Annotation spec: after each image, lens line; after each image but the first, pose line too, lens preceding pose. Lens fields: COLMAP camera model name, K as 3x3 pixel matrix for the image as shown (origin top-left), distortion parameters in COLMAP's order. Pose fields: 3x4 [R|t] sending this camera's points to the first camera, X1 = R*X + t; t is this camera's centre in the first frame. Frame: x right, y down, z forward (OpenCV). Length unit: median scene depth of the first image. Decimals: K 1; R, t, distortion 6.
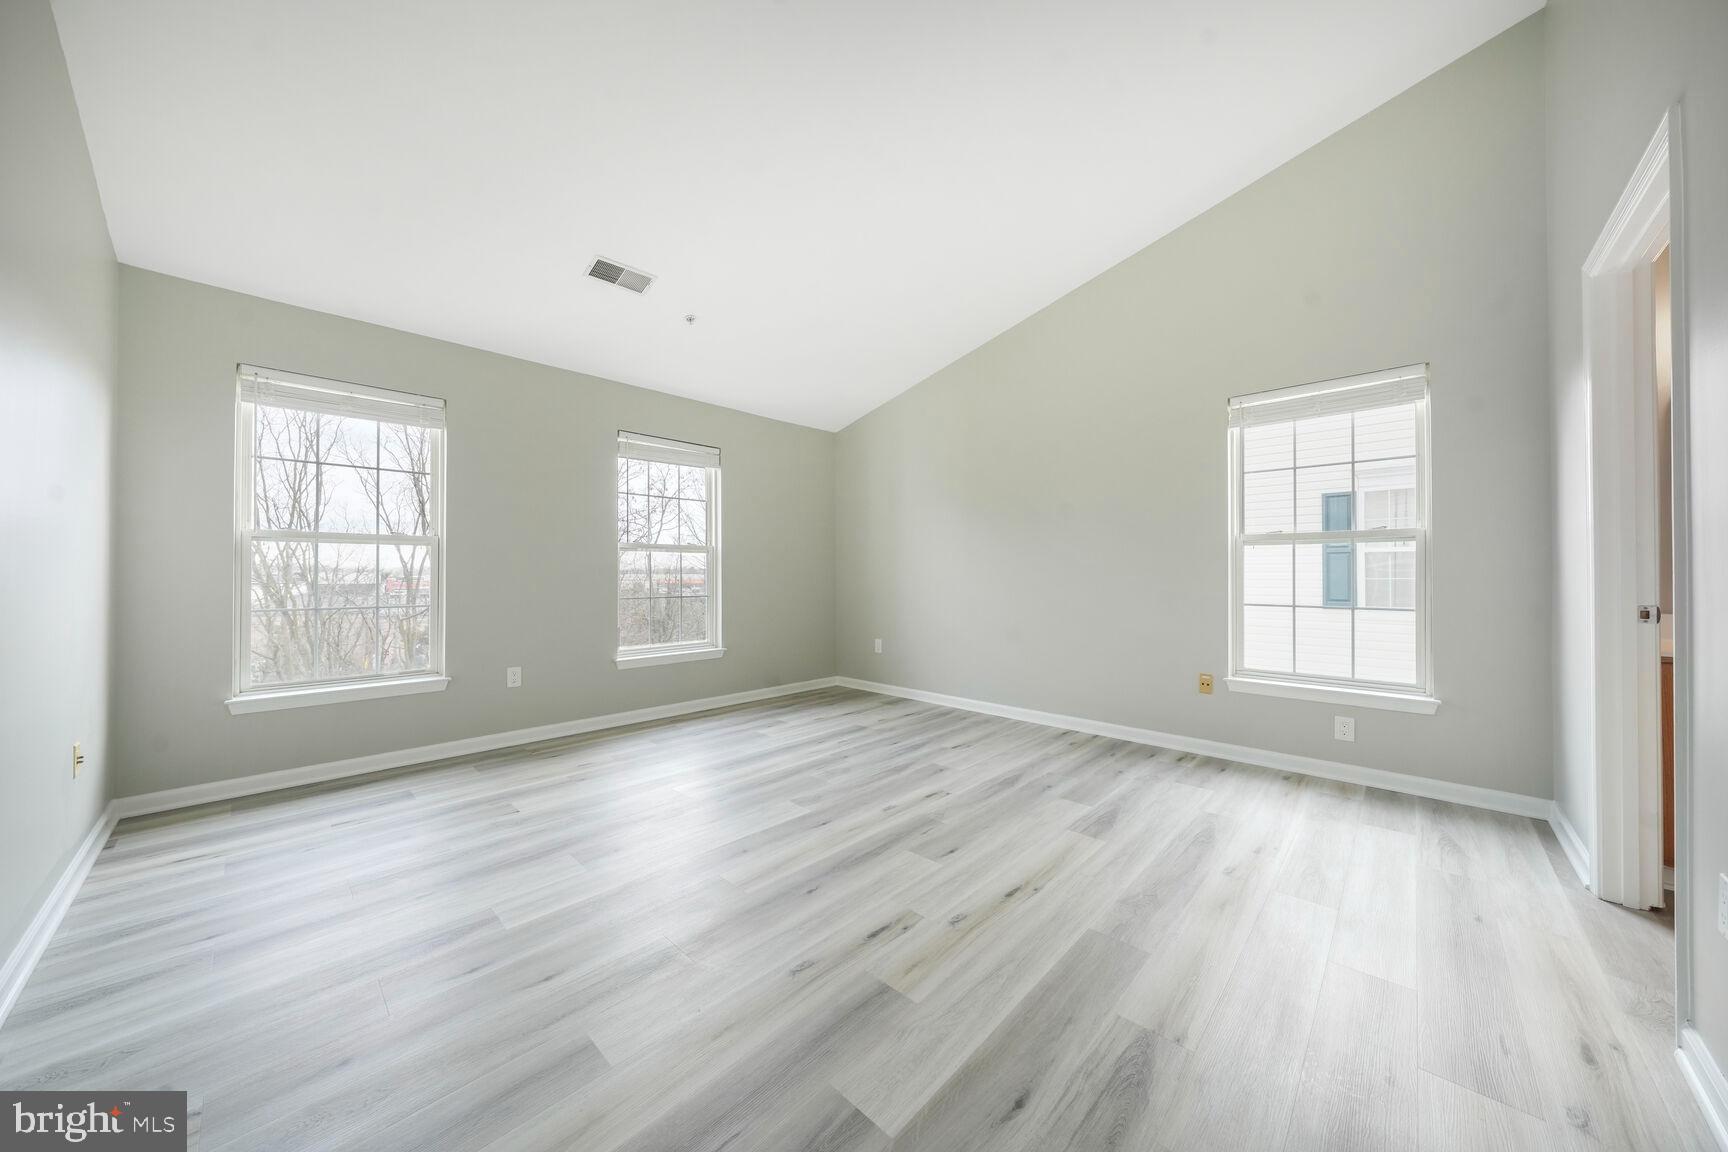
lens RADIAL K [[581.8, 0, 861.1], [0, 581.8, 574.1], [0, 0, 1]] dist [-0.005180, 0.000188]
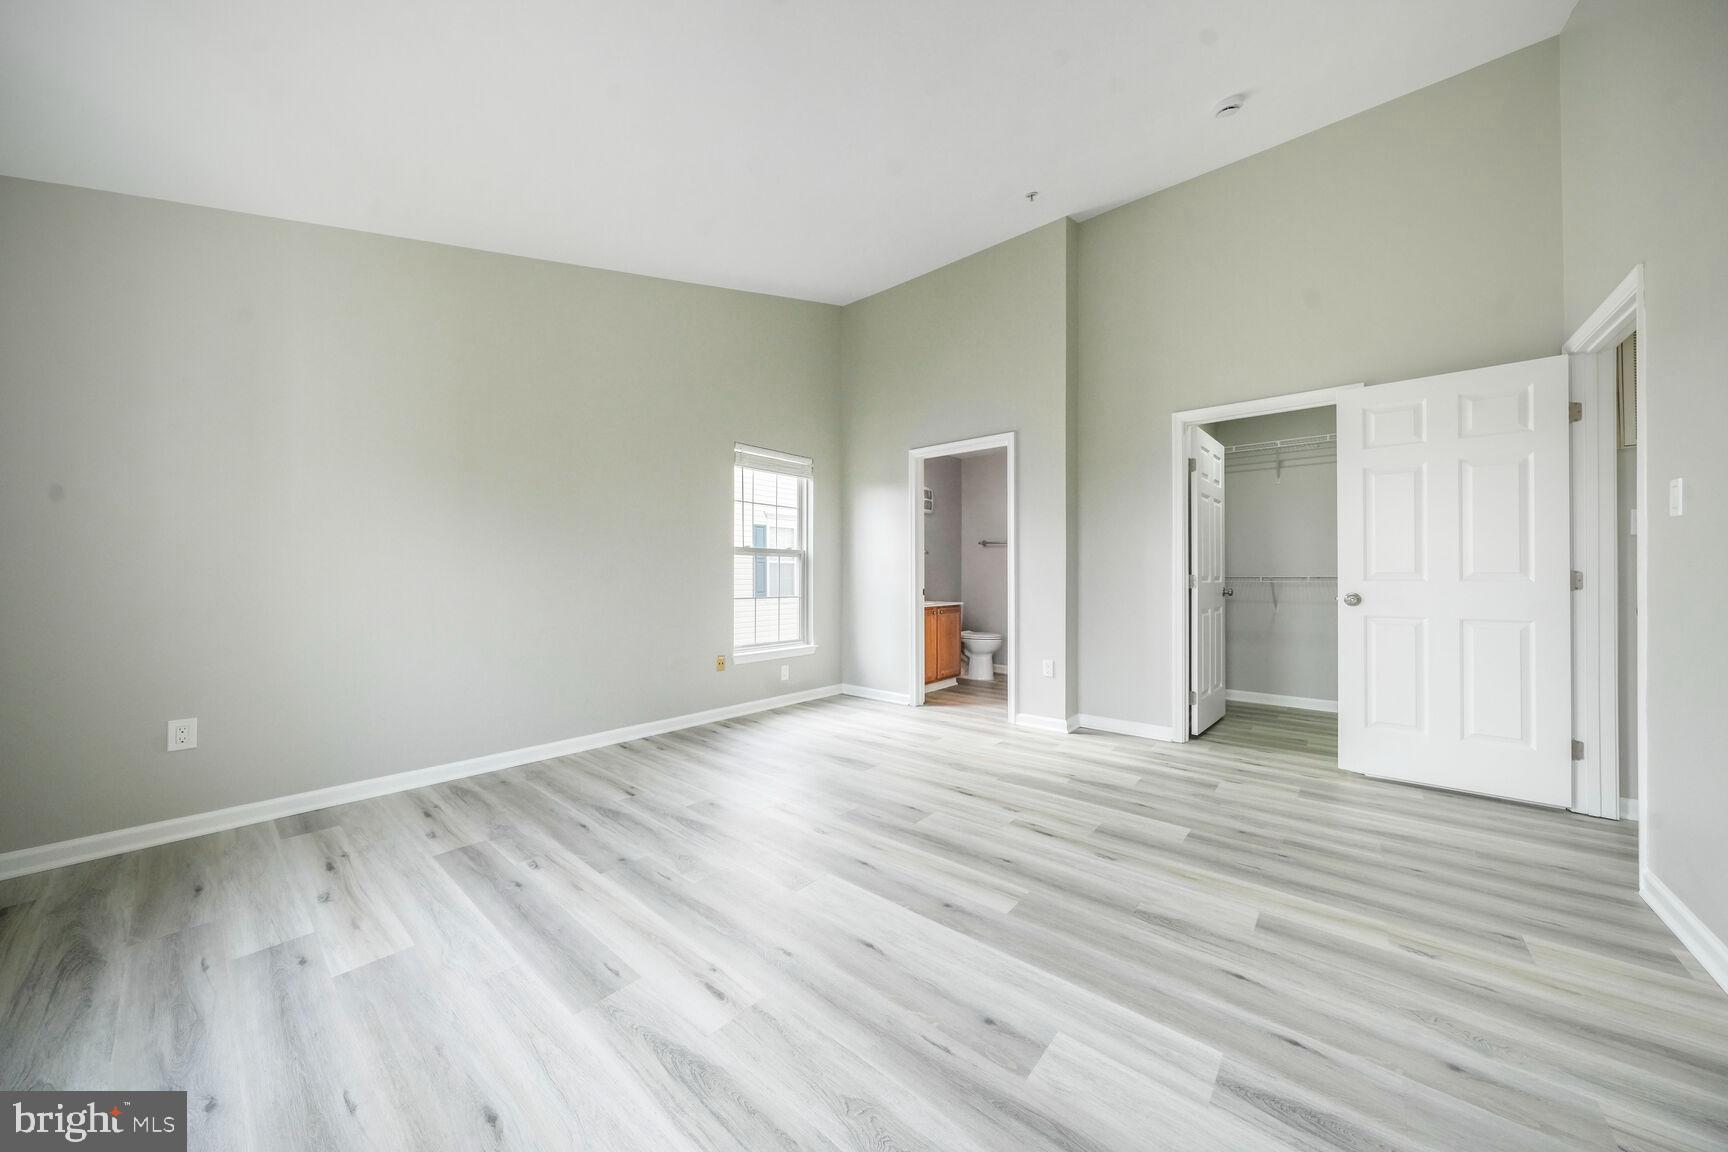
lens RADIAL K [[581.8, 0, 860.9], [0, 581.8, 577.7], [0, 0, 1]] dist [-0.005180, 0.000188]
pose [[-0.055892, -0.002189, 0.998434, -0.798177], [-0.002637, 0.999994, 0.002045, 0.001324], [-0.998433, -0.002518, -0.055897, 0.906161]]
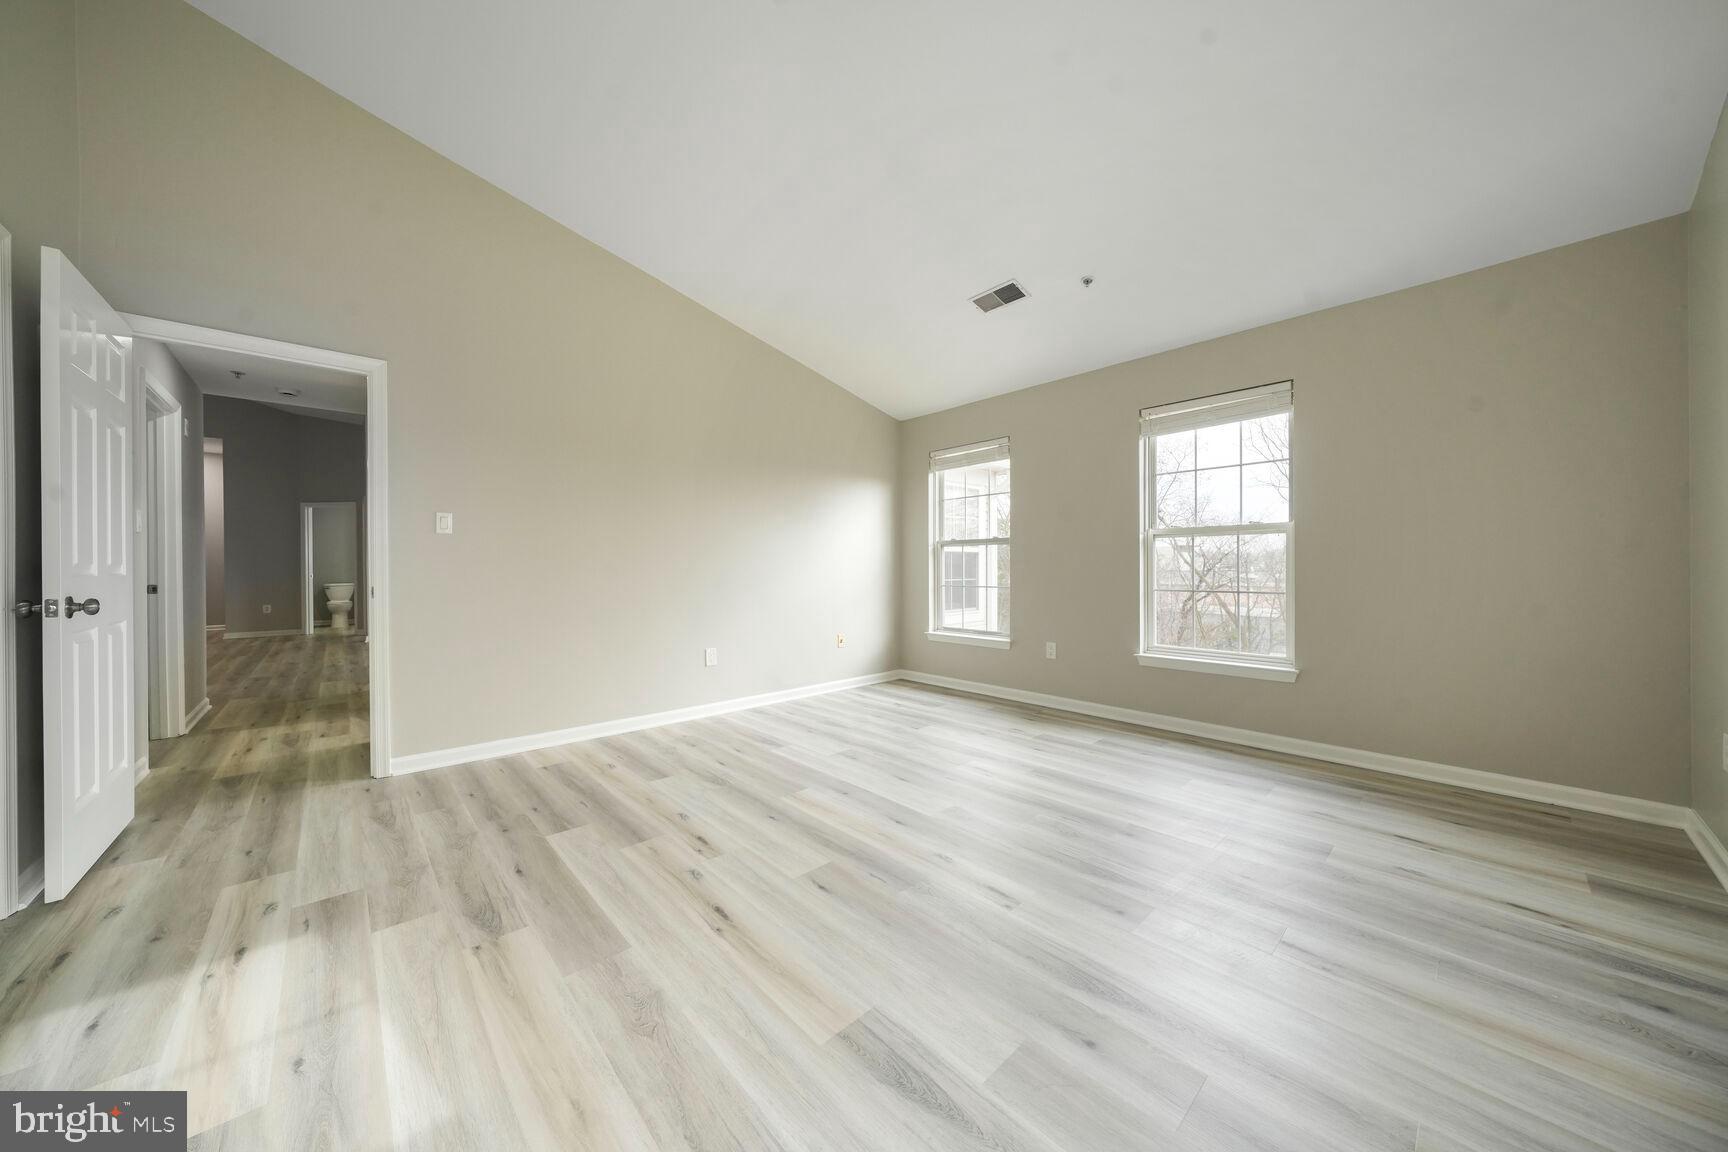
lens RADIAL K [[581.8, 0, 859.3], [0, 581.8, 569.9], [0, 0, 1]] dist [-0.005180, 0.000188]
pose [[-0.071915, 0.006379, -0.997390, 0.777067], [0.008229, 0.999949, 0.005802, 0.002620], [0.997377, -0.007790, -0.071964, 0.865534]]
